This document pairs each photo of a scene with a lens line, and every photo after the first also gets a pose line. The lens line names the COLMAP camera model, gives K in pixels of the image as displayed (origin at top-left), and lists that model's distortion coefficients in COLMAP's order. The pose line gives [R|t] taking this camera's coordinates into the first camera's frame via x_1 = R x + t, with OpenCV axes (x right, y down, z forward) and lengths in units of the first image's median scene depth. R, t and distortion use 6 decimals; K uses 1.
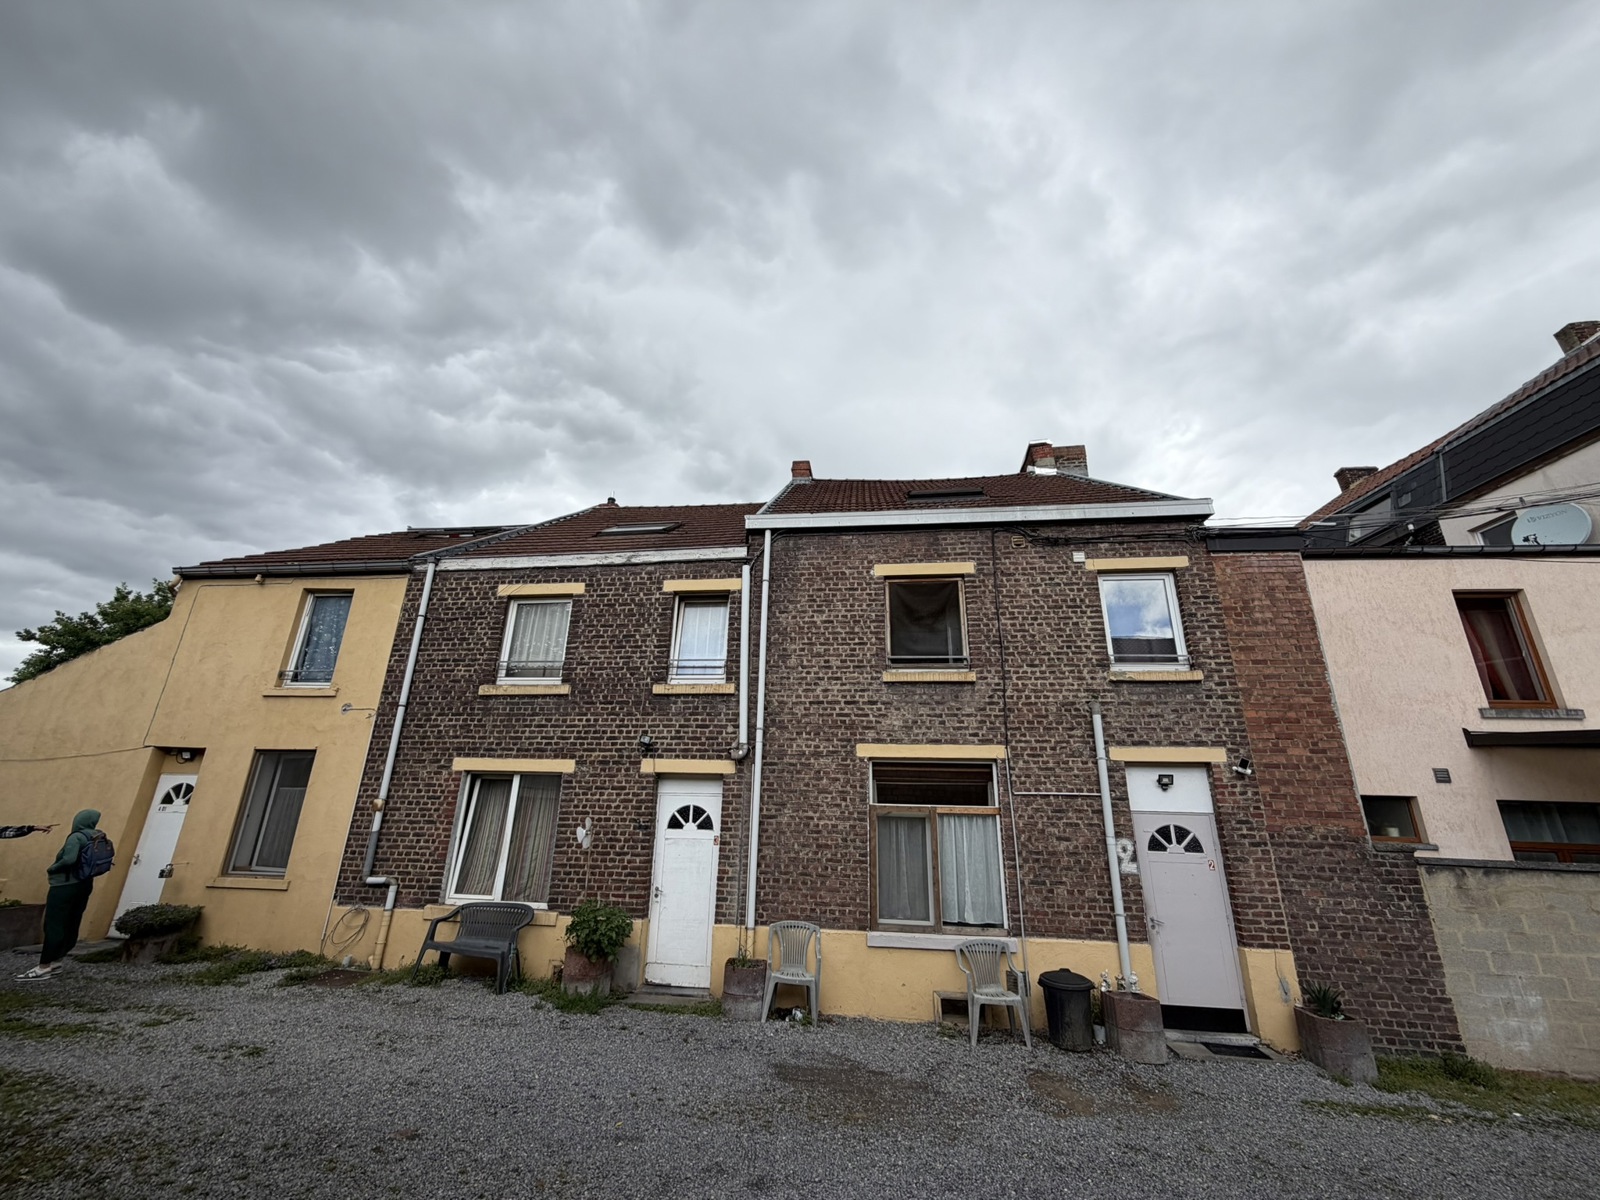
lens RADIAL K [[637.9, 0, 801.0], [0, 637.9, 598.6], [0, 0, 1]] dist [-0.001743, 0.000637]
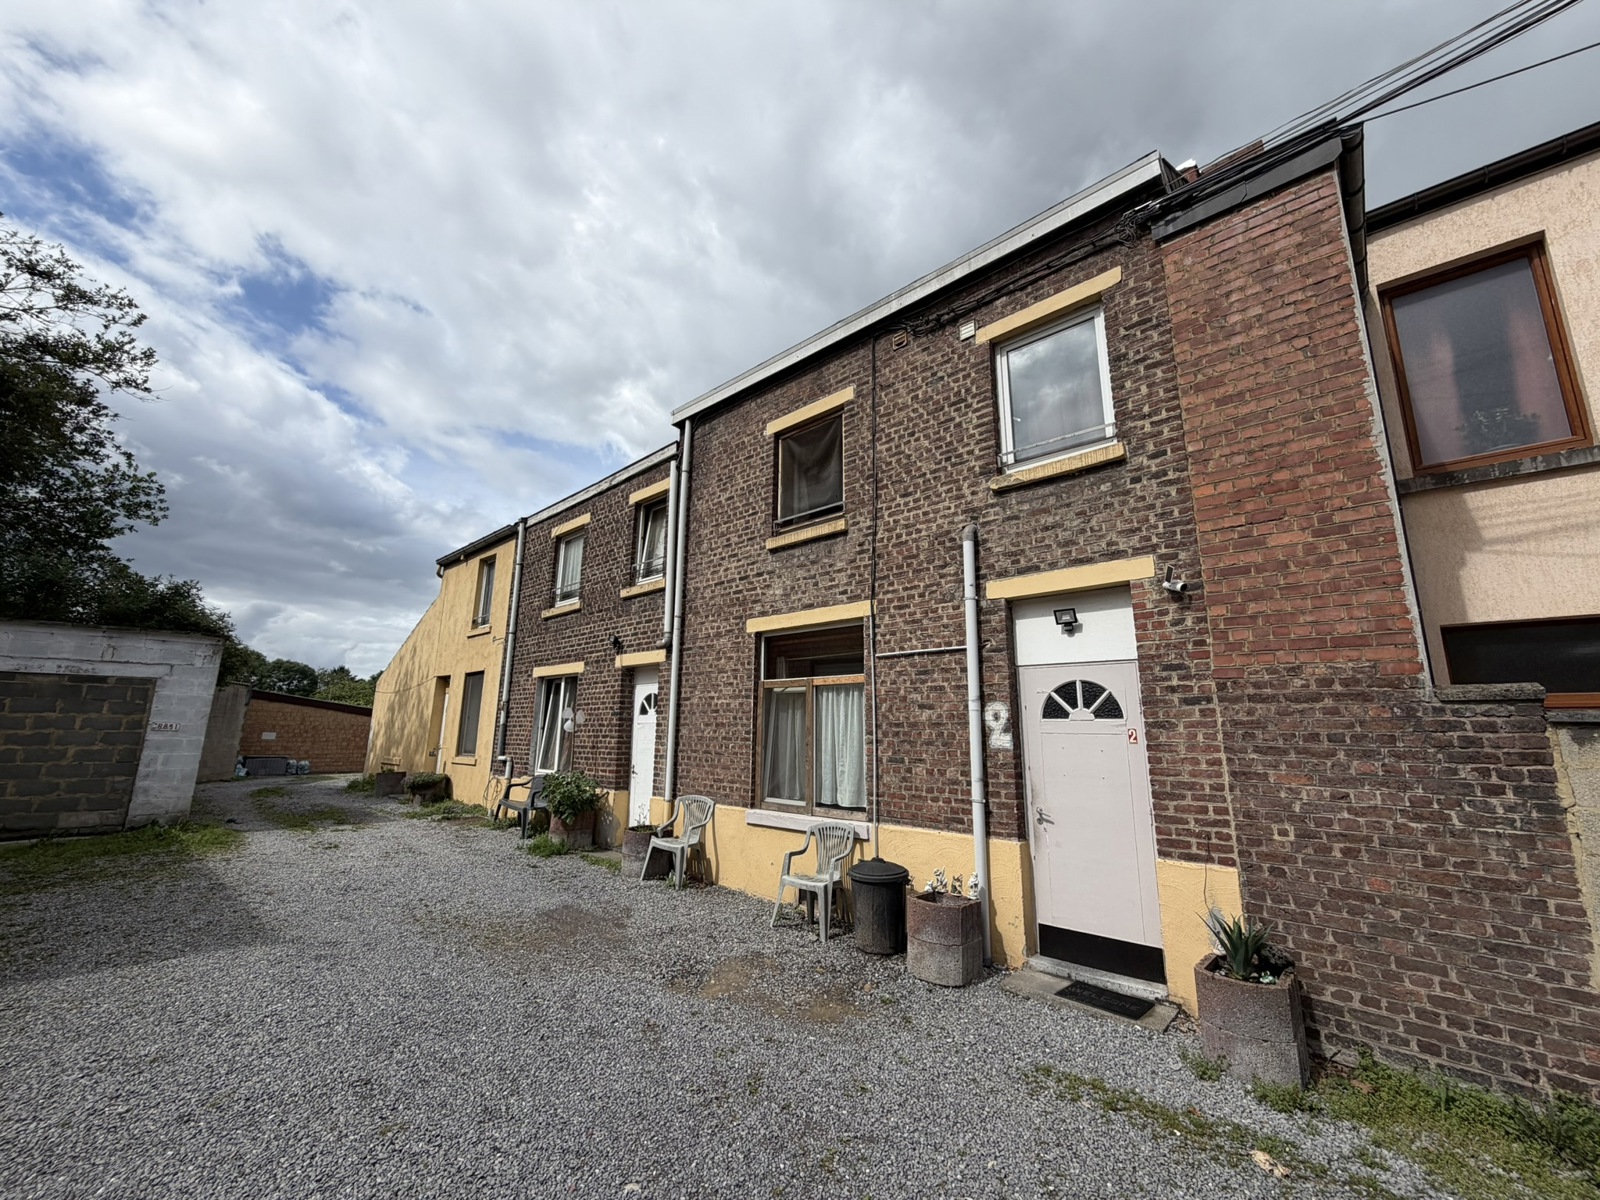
lens RADIAL K [[637.9, 0, 800.8], [0, 637.9, 600.6], [0, 0, 1]] dist [-0.001743, 0.000637]
pose [[0.814847, -0.132561, -0.564315, 0.730427], [0.193069, 0.979982, 0.048580, 0.181522], [0.546579, -0.148537, 0.824129, 0.294982]]
